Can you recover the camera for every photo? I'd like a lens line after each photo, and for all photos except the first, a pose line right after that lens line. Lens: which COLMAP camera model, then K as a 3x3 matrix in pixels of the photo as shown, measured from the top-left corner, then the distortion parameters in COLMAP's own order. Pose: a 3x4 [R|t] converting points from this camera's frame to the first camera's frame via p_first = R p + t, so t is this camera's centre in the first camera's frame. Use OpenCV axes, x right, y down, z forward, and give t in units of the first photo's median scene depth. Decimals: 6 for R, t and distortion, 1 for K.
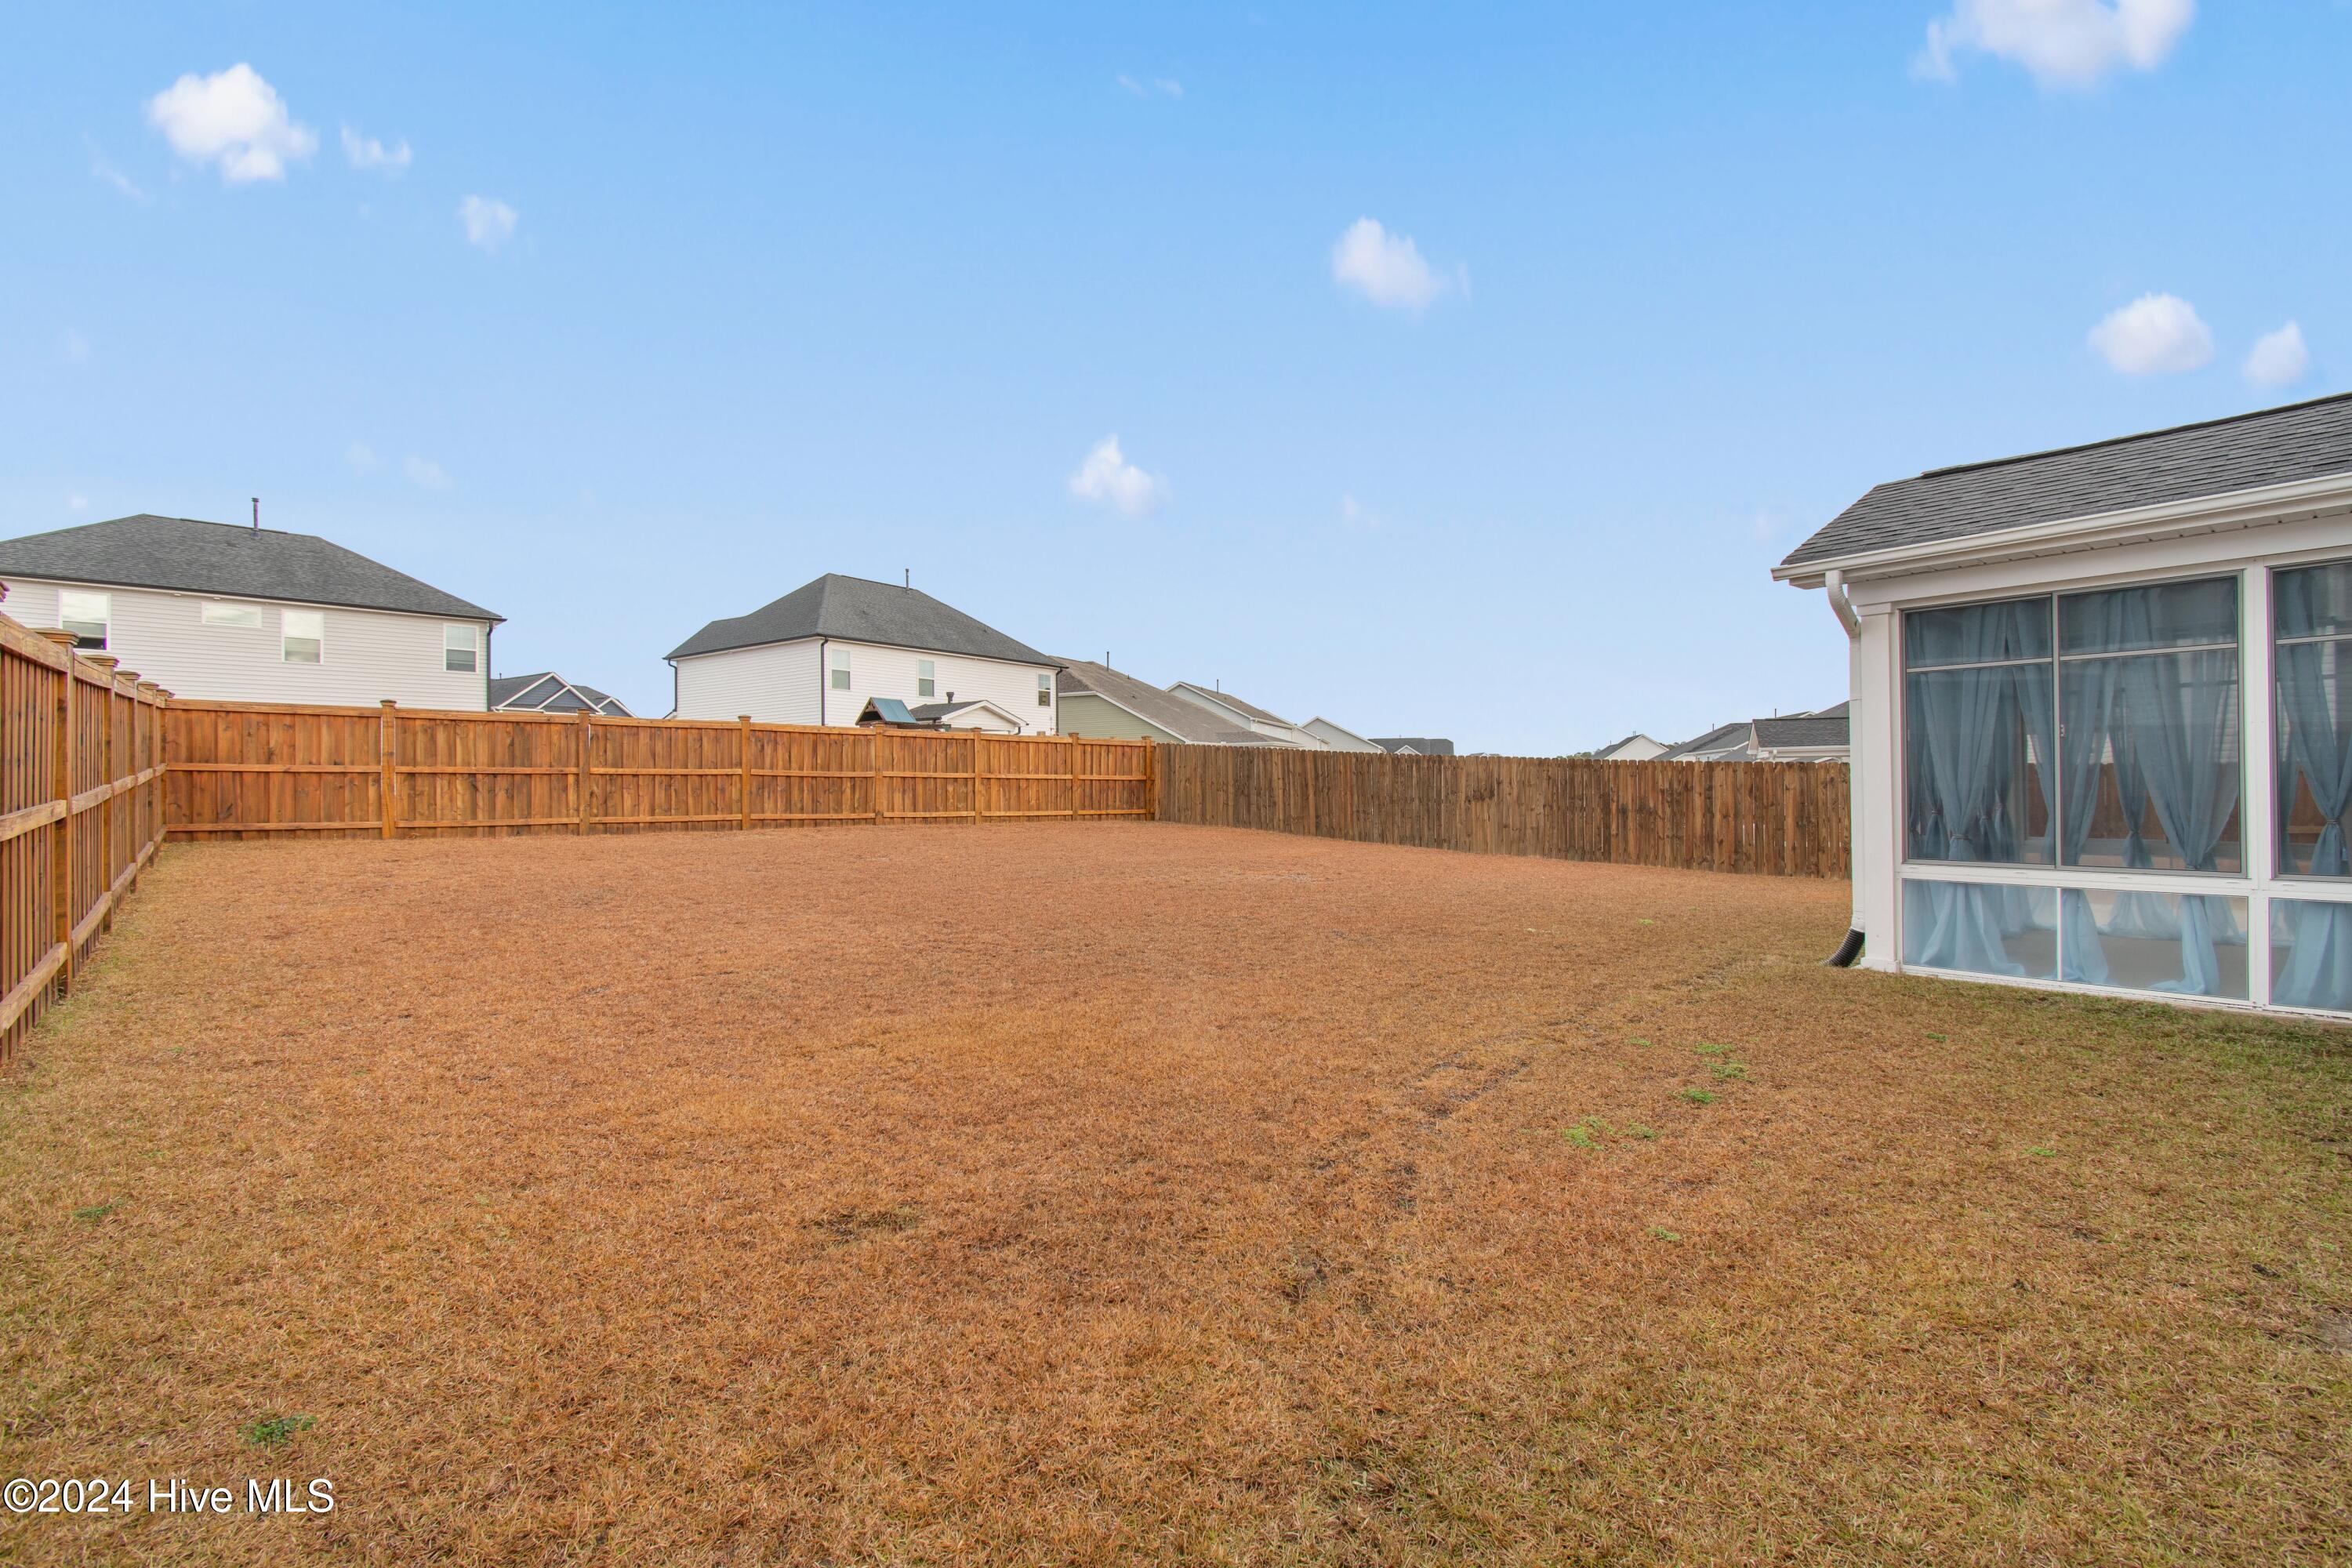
lens RADIAL K [[1045.9, 0, 1179.4], [0, 1045.9, 786.2], [0, 0, 1]] dist [0.001078, -0.001527]
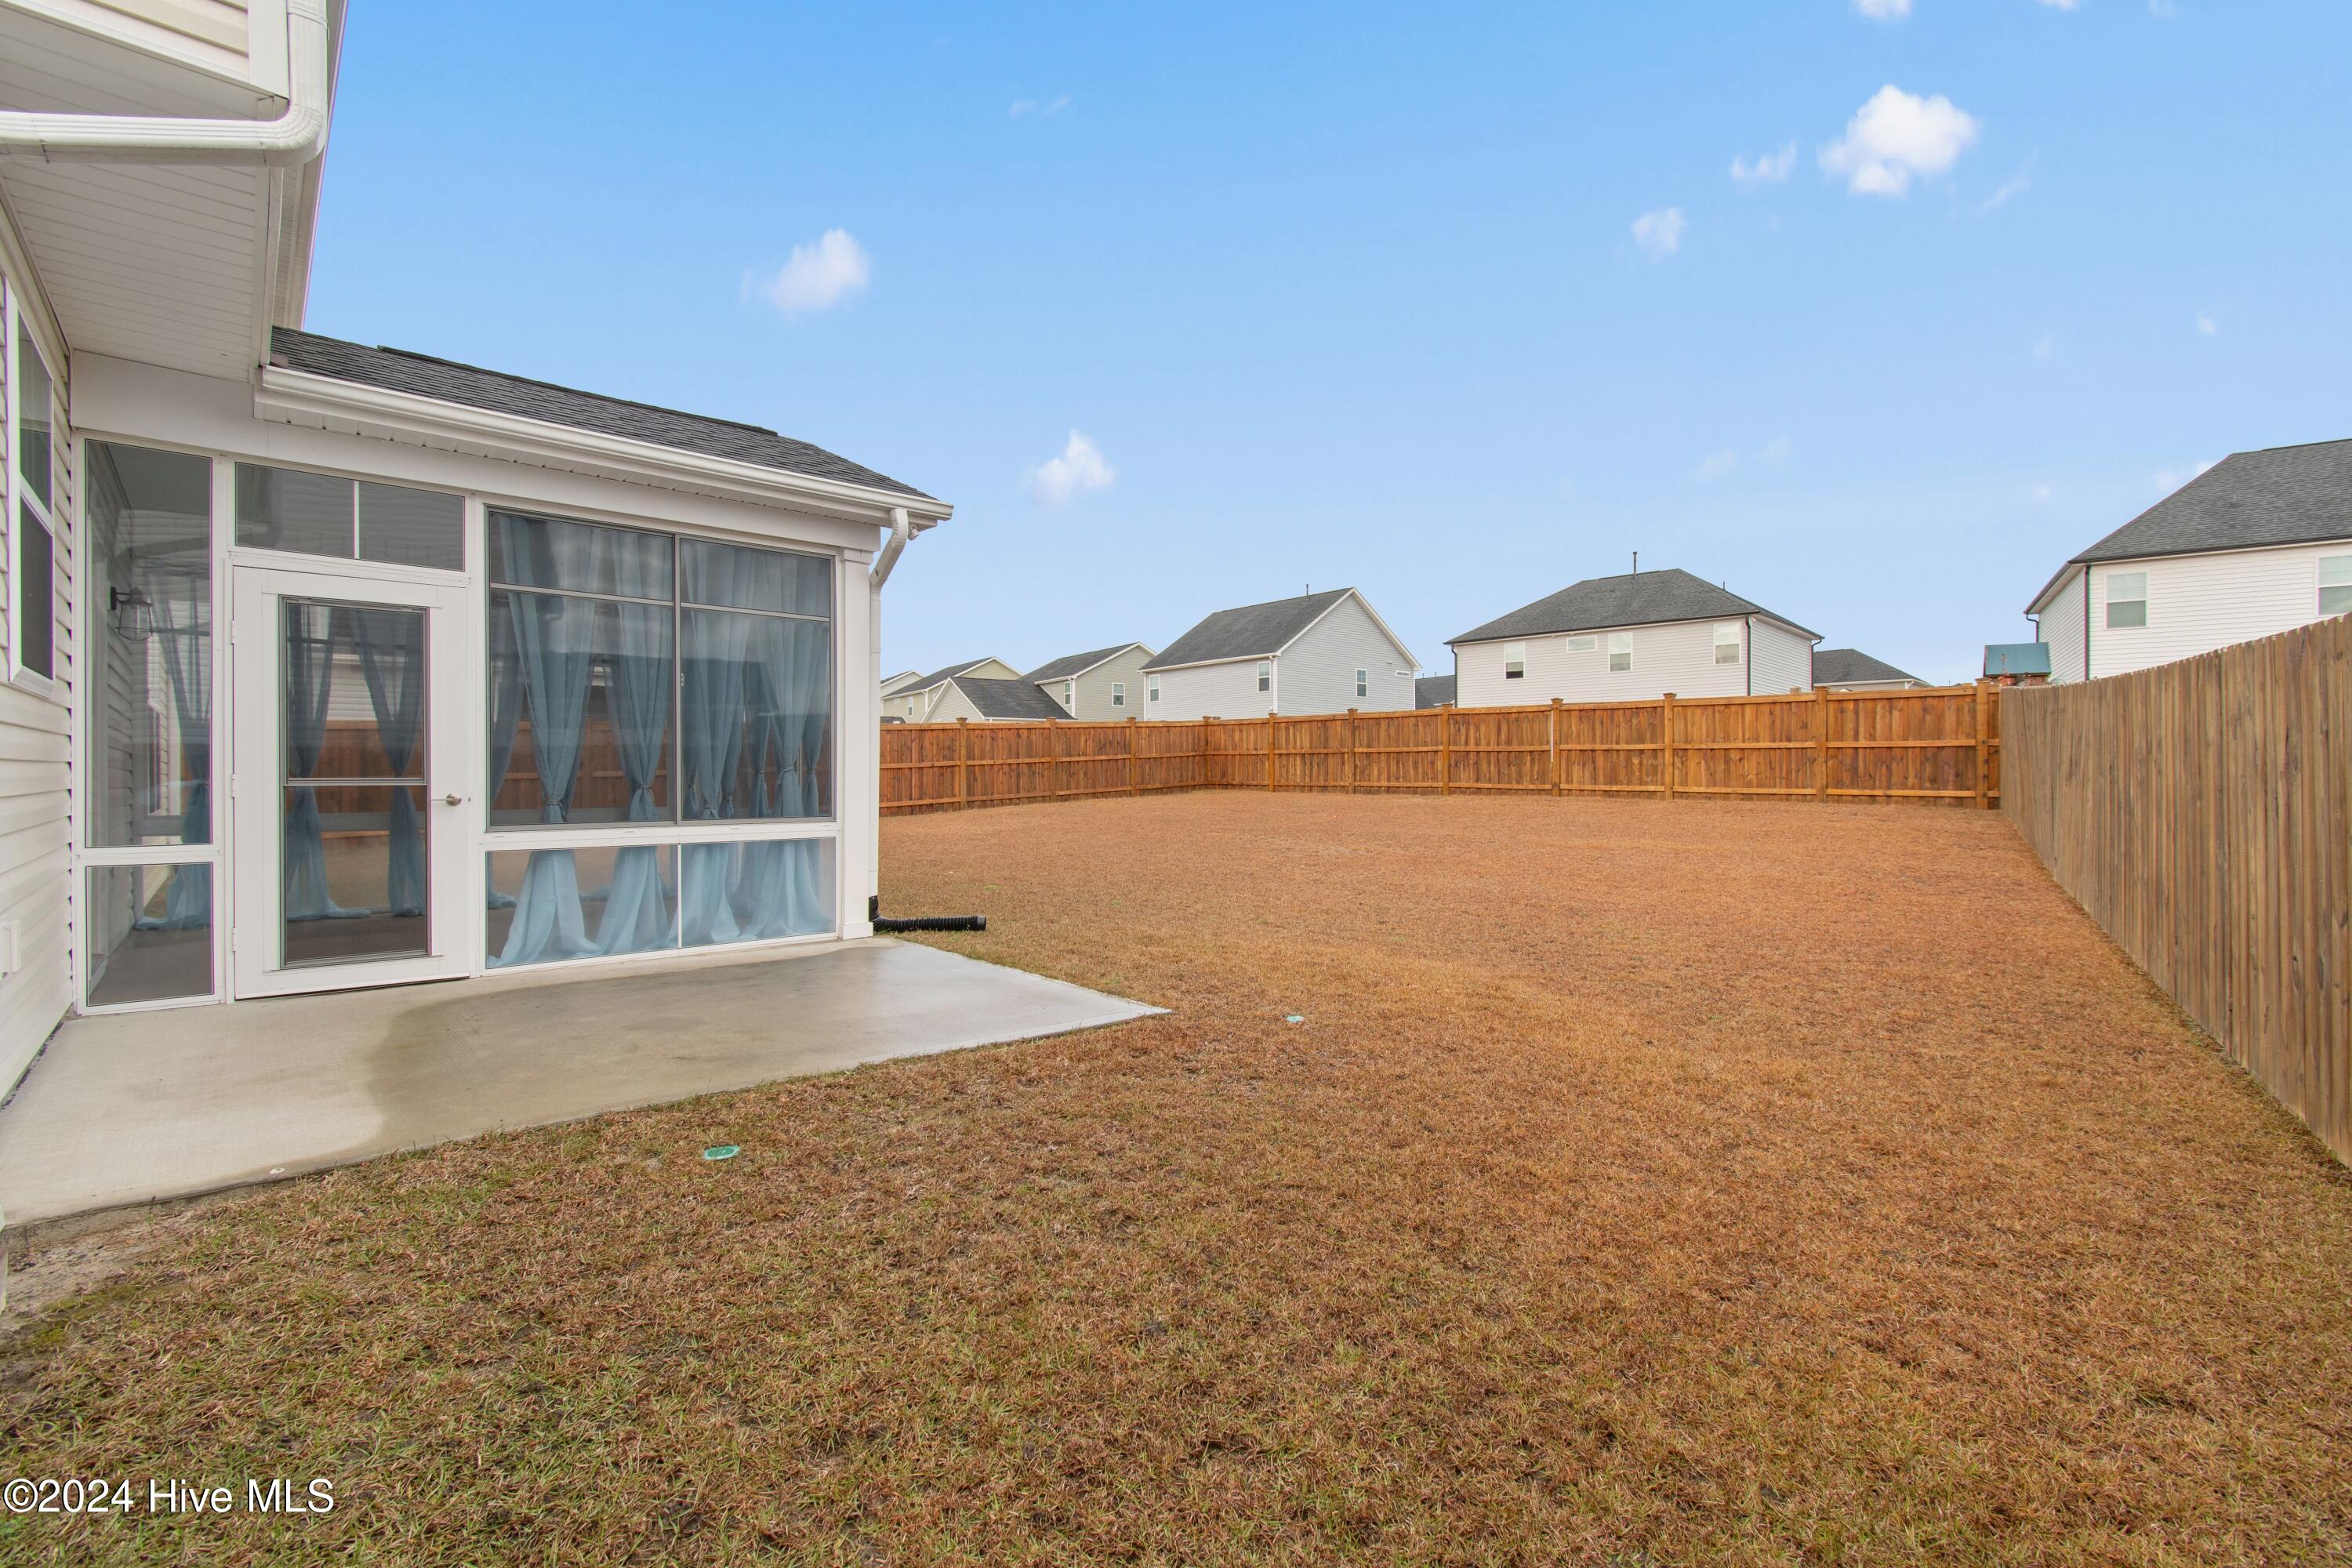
lens RADIAL K [[1034.3, 0, 1179.4], [0, 1034.3, 780.1], [0, 0, 1]] dist [0.001579, -0.000638]
pose [[0.008710, 0.012190, -0.999888, 0.705697], [0.003468, 0.999919, 0.012221, 0.006759], [0.999956, -0.003574, 0.008667, 0.582710]]
